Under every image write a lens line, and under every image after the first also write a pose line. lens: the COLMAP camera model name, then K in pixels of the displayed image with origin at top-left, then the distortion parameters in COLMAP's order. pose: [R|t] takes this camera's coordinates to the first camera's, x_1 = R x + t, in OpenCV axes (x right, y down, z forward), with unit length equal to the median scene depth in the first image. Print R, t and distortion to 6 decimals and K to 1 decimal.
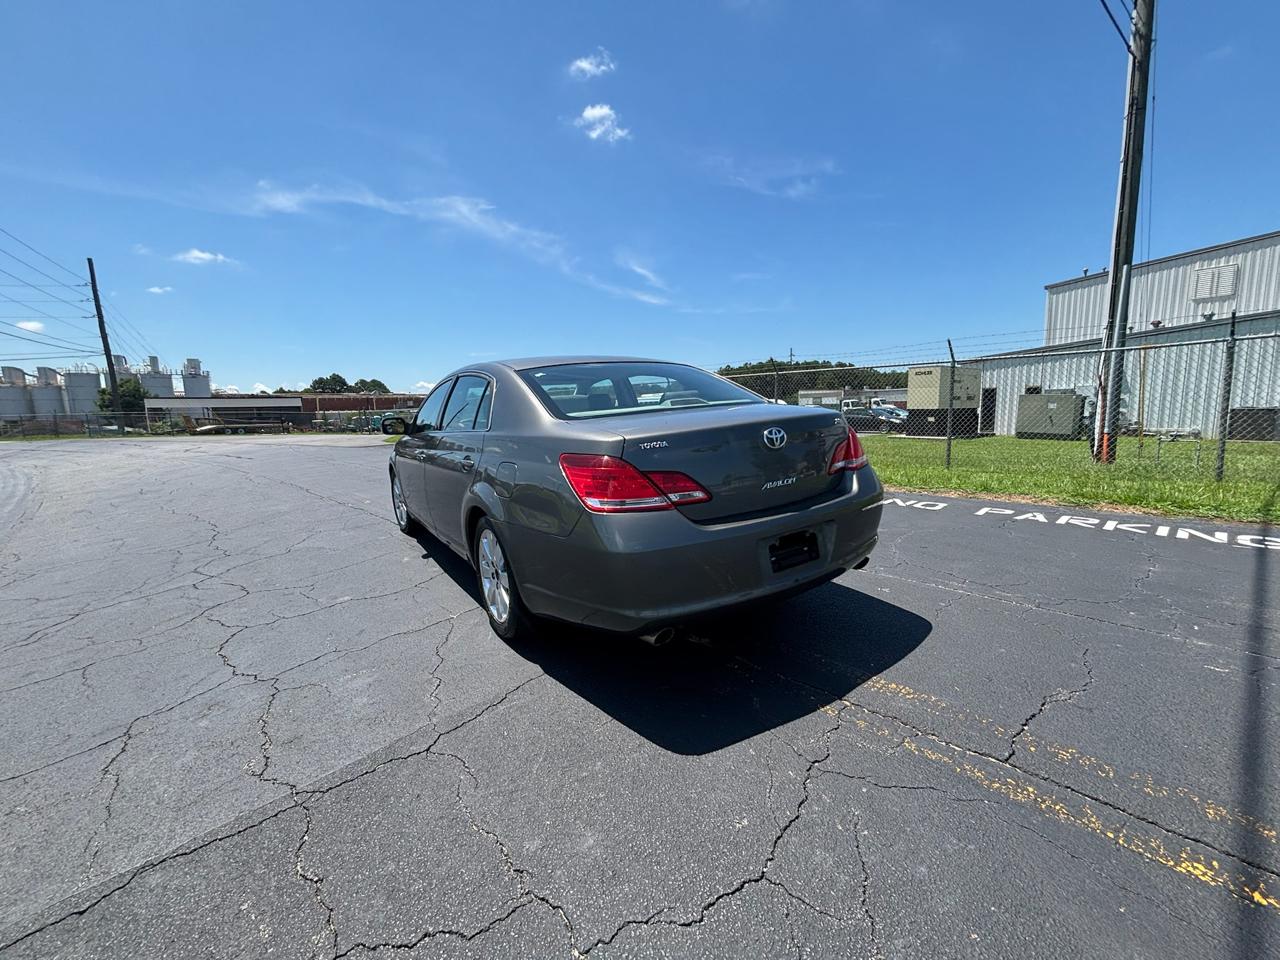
lens RADIAL K [[515.4, 0, 638.0], [0, 515.4, 478.1], [0, 0, 1]] dist [-0.001268, 0.001012]
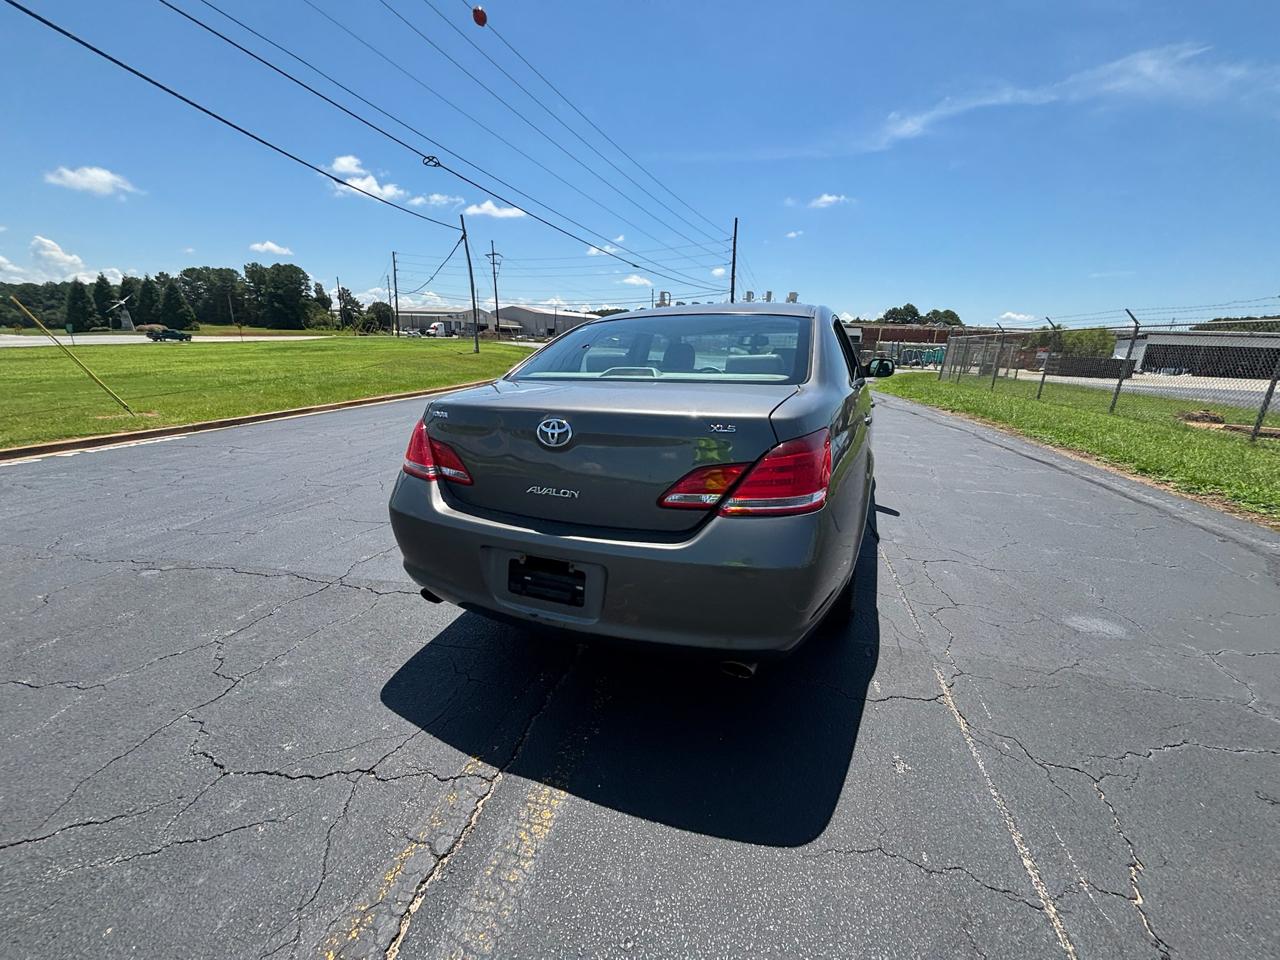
lens RADIAL K [[515.4, 0, 638.7], [0, 515.4, 477.9], [0, 0, 1]] dist [-0.001268, 0.001012]
pose [[0.547099, 0.258888, -0.796028, 0.076946], [-0.156380, 0.965840, 0.206637, -0.015295], [0.822331, 0.011432, 0.568895, 0.054091]]
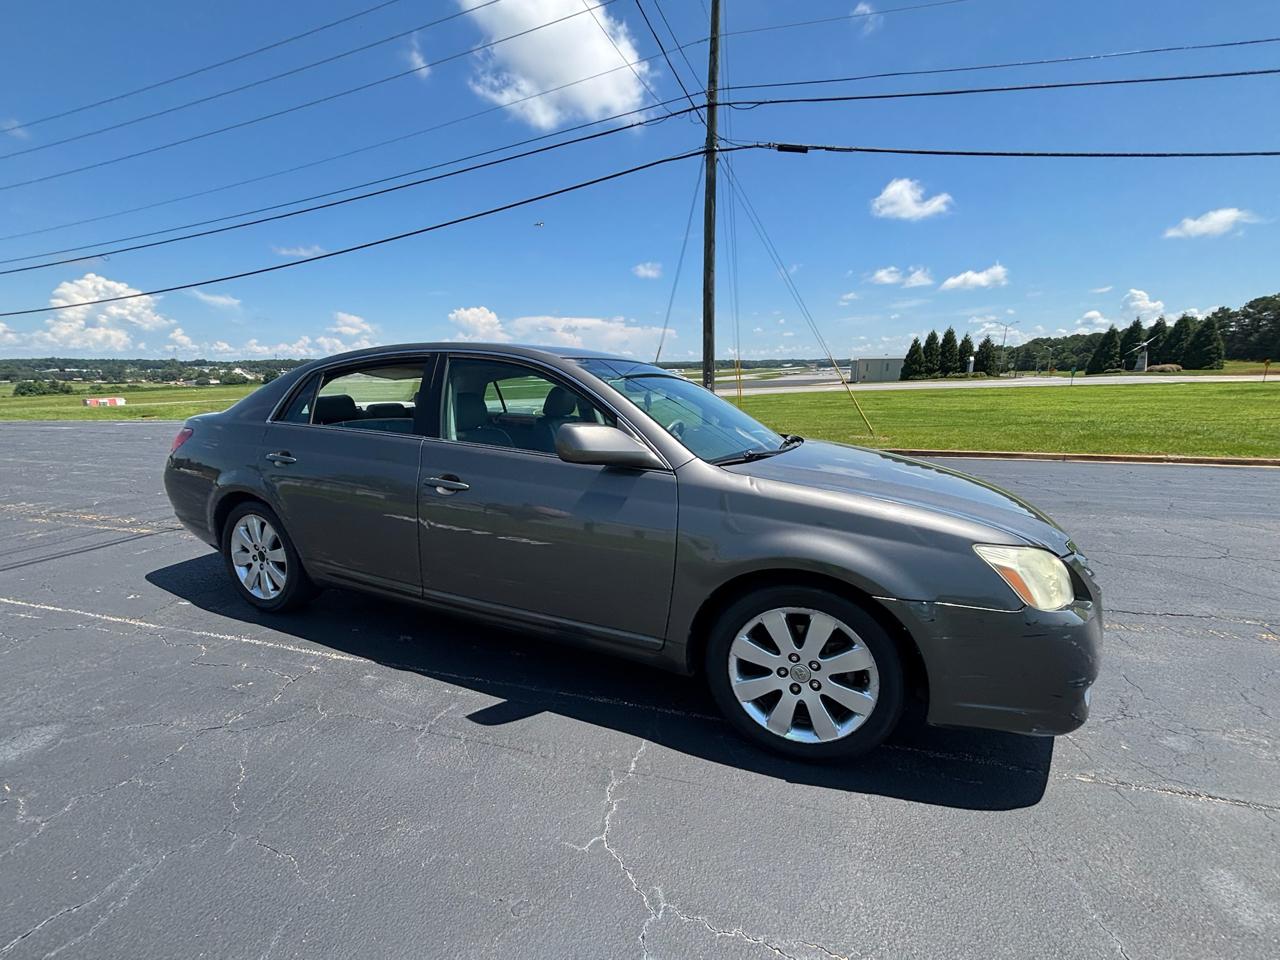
lens RADIAL K [[515.4, 0, 642.2], [0, 515.4, 478.1], [0, 0, 1]] dist [-0.001268, 0.001012]
pose [[-0.830462, 0.148144, -0.537017, 0.015942], [-0.047600, 0.941596, 0.333364, -0.045827], [0.555039, 0.302408, -0.774908, 0.264677]]
